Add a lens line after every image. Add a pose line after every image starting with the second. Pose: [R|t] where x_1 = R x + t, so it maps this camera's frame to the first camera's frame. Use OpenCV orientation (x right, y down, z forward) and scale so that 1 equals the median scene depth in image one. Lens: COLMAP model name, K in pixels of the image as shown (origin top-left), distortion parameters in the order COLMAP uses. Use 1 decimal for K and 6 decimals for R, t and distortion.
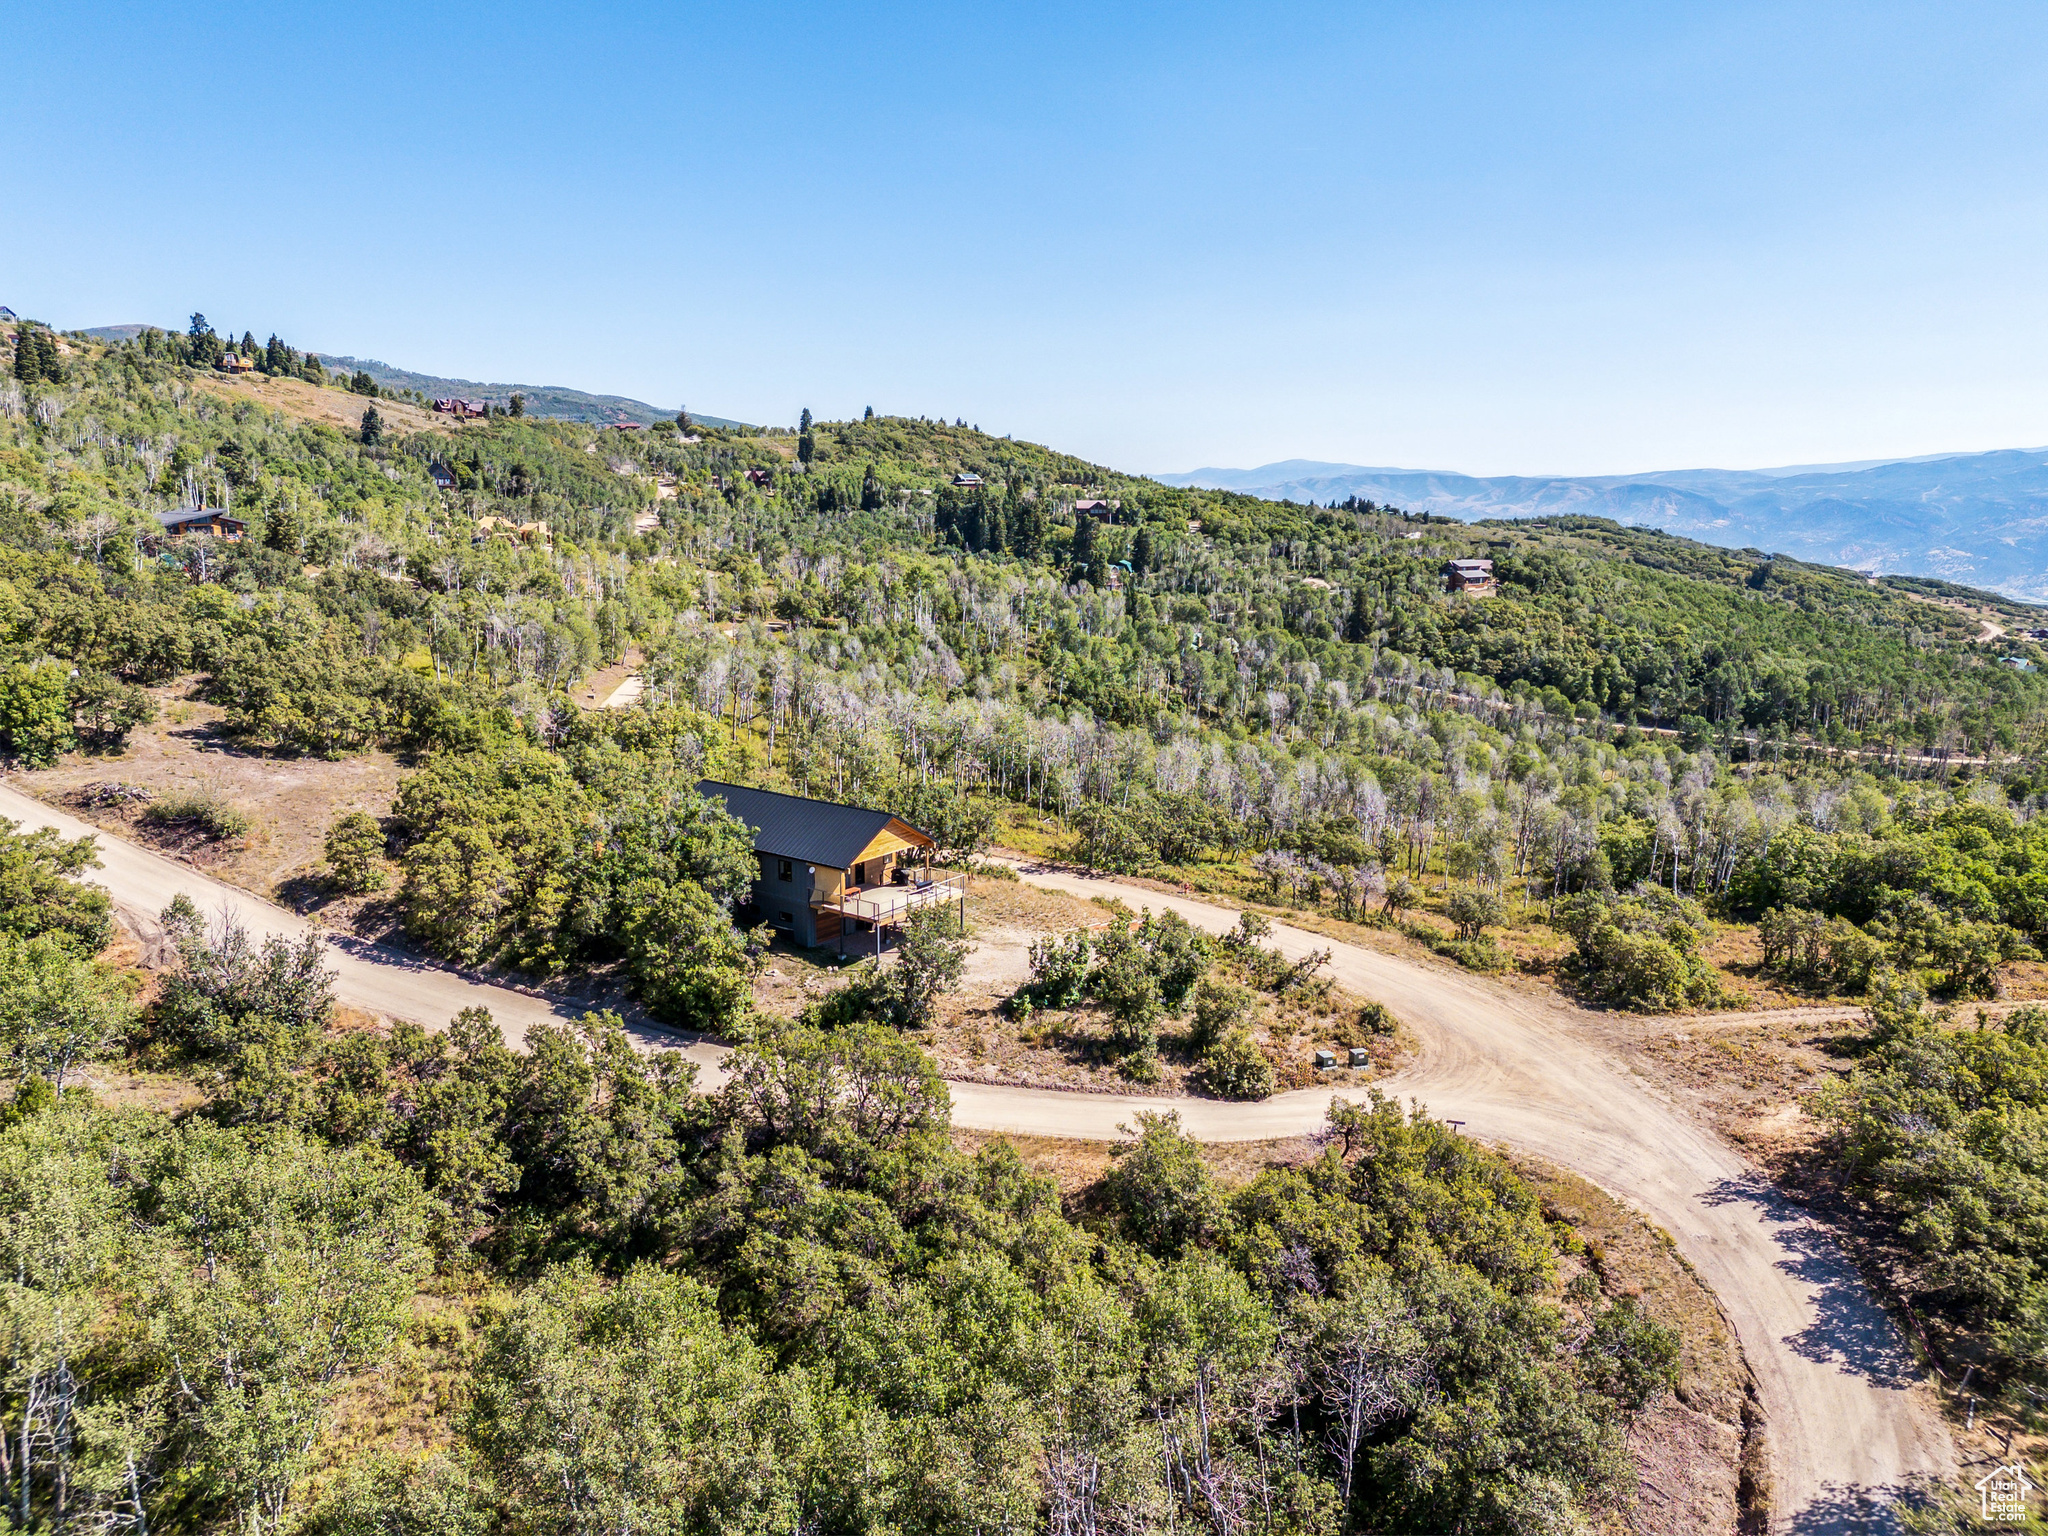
lens RADIAL K [[1477.1, 0, 1024.0], [0, 1477.1, 768.0], [0, 0, 1]] dist [0.099211, -0.140162]
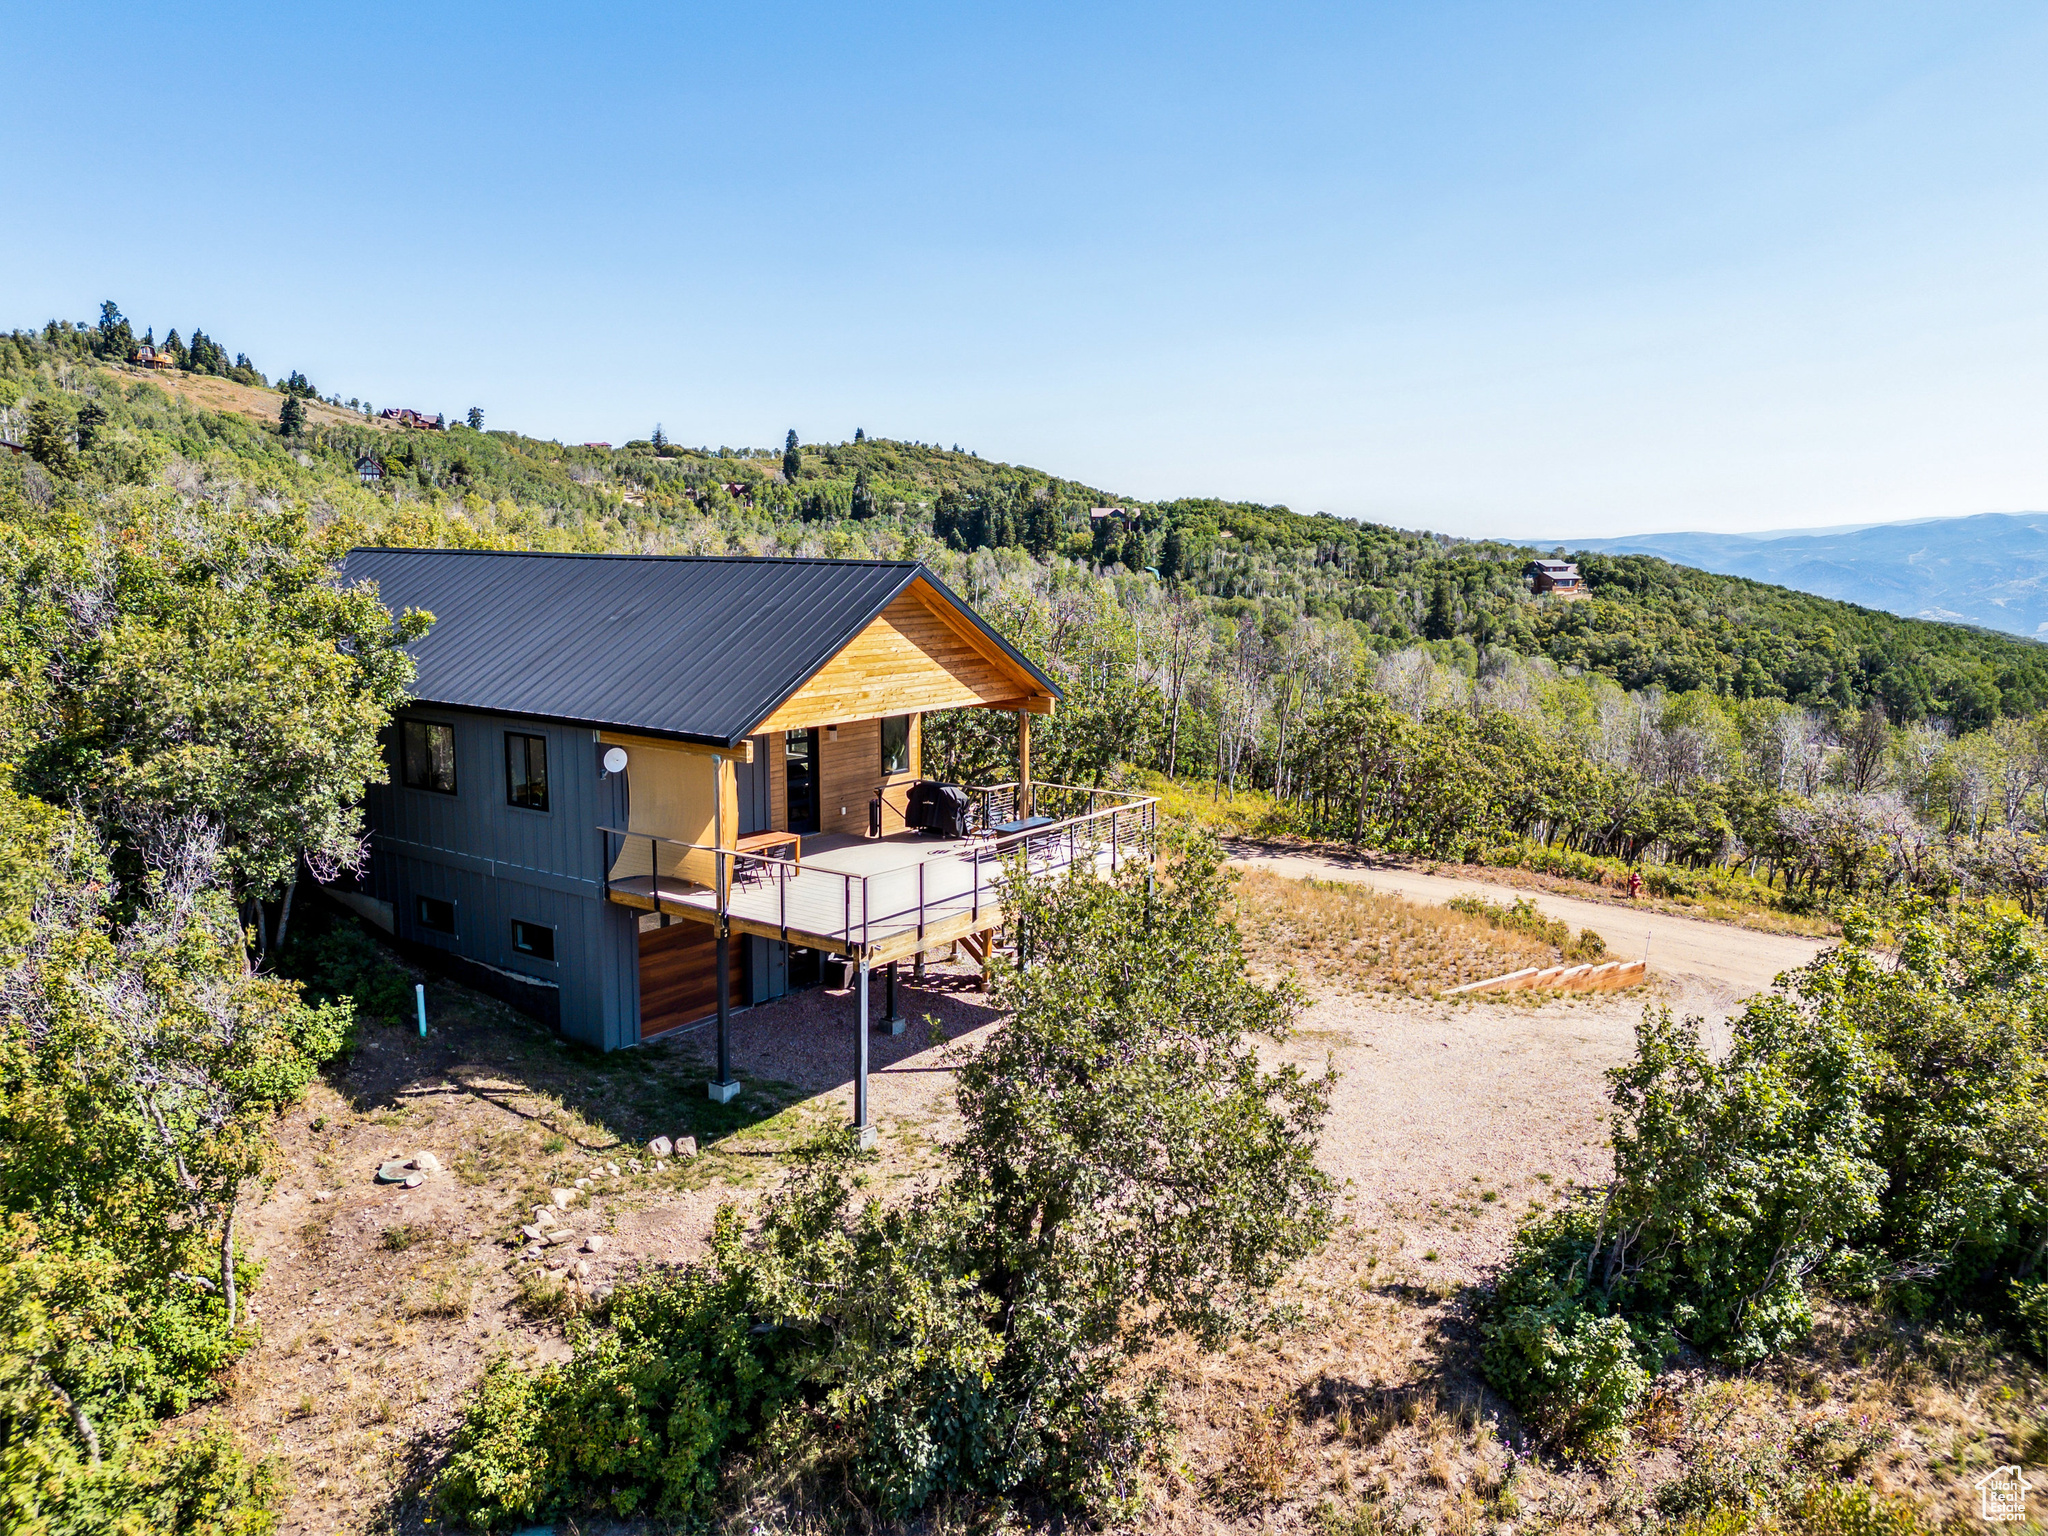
lens RADIAL K [[1482.7, 0, 1031.5], [0, 1482.7, 769.9], [0, 0, 1]] dist [0.086843, -0.091590]
pose [[0.999935, 0.000751, 0.011398, -0.015213], [-0.000303, 0.999232, -0.039173, 0.017304], [-0.011419, 0.039167, 0.999167, 0.155760]]
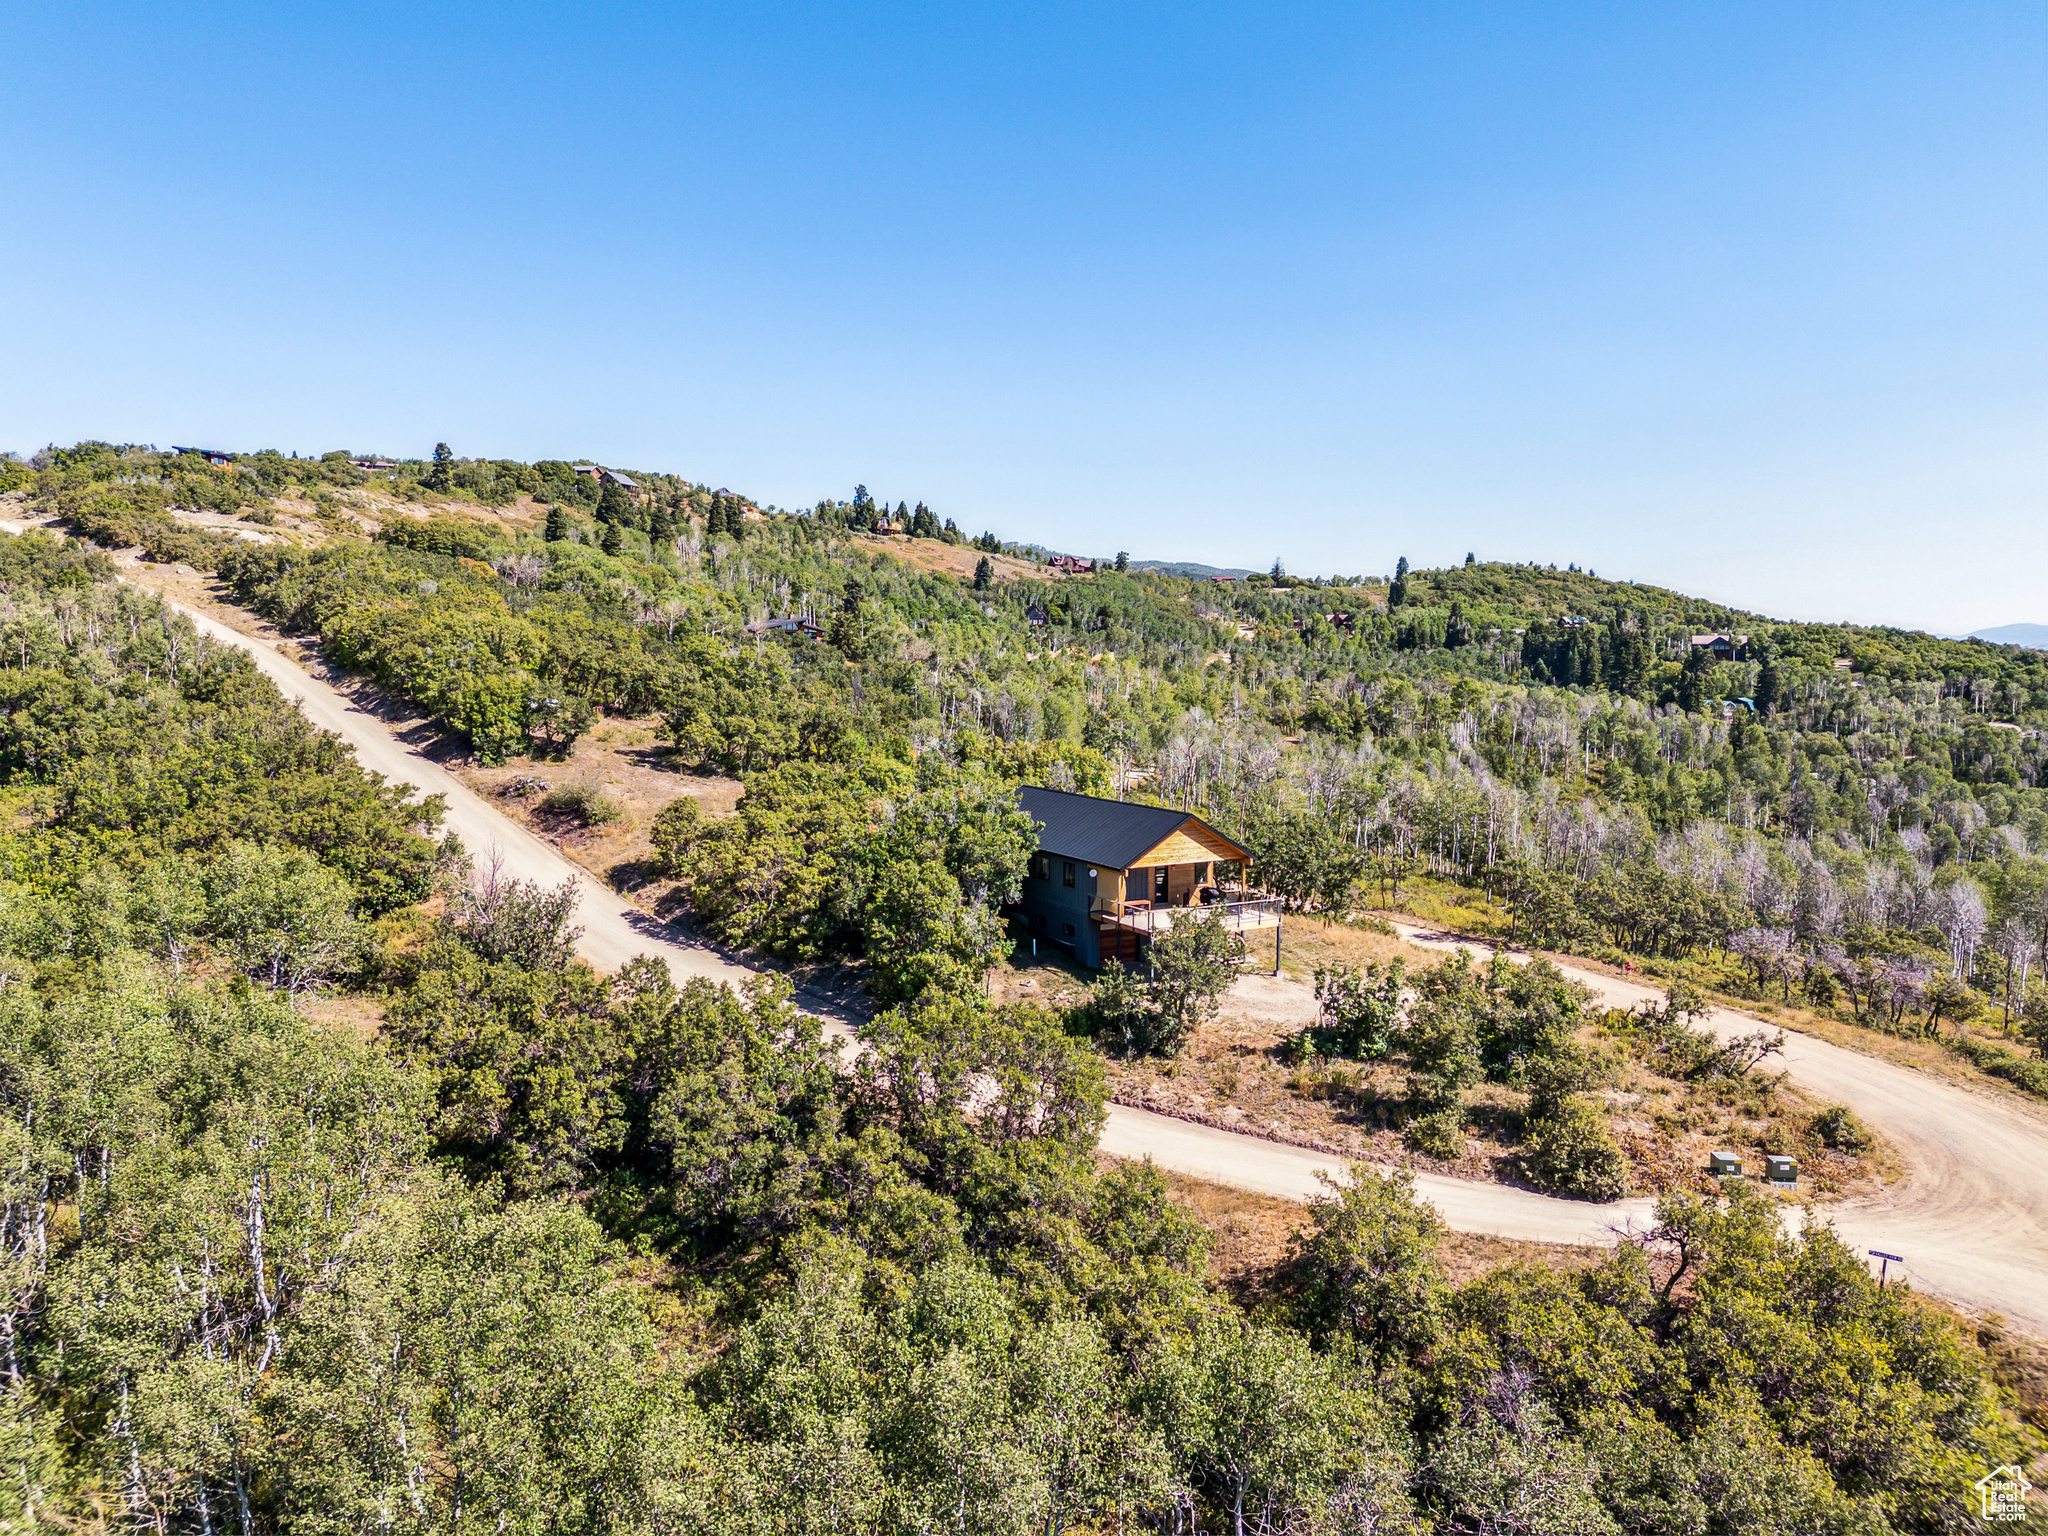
lens RADIAL K [[1483.3, 0, 1024.0], [0, 1483.3, 768.0], [0, 0, 1]] dist [0.079715, -0.100241]
pose [[0.918872, 0.030899, -0.393343, 0.032651], [-0.074318, 0.992638, -0.095636, 0.019863], [0.387493, 0.117110, 0.914404, 0.042341]]
